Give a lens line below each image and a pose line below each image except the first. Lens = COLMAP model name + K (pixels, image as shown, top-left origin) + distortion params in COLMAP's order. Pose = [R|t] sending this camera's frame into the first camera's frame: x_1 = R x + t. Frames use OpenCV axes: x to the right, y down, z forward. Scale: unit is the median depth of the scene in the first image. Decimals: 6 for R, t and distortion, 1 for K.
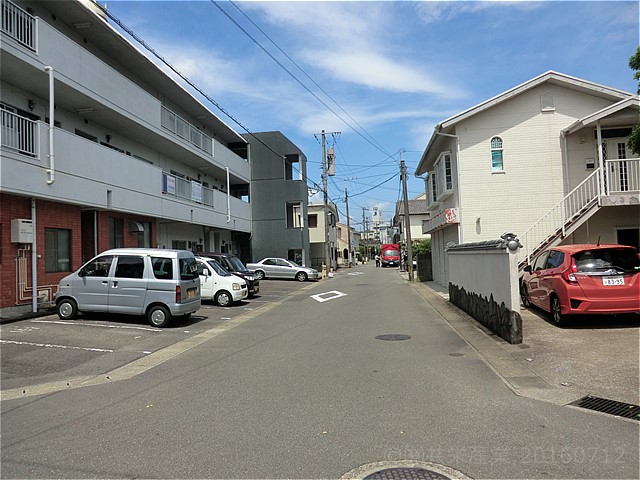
lens RADIAL K [[463.0, 0, 320.0], [0, 463.0, 240.0], [0, 0, 1]] dist [-0.104969, 0.115879]
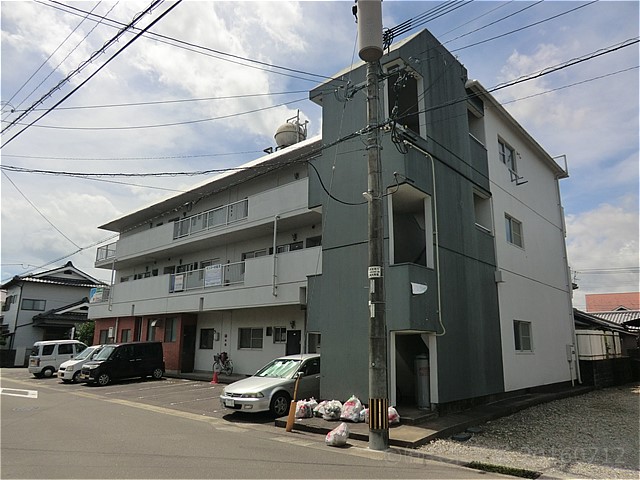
lens RADIAL K [[463.0, 0, 320.0], [0, 463.0, 240.0], [0, 0, 1]] dist [-0.104969, 0.115879]
pose [[-0.545987, -0.176921, -0.818900, 0.471574], [0.035863, 0.971617, -0.233825, 0.062277], [0.837026, -0.157033, -0.524146, 2.015680]]
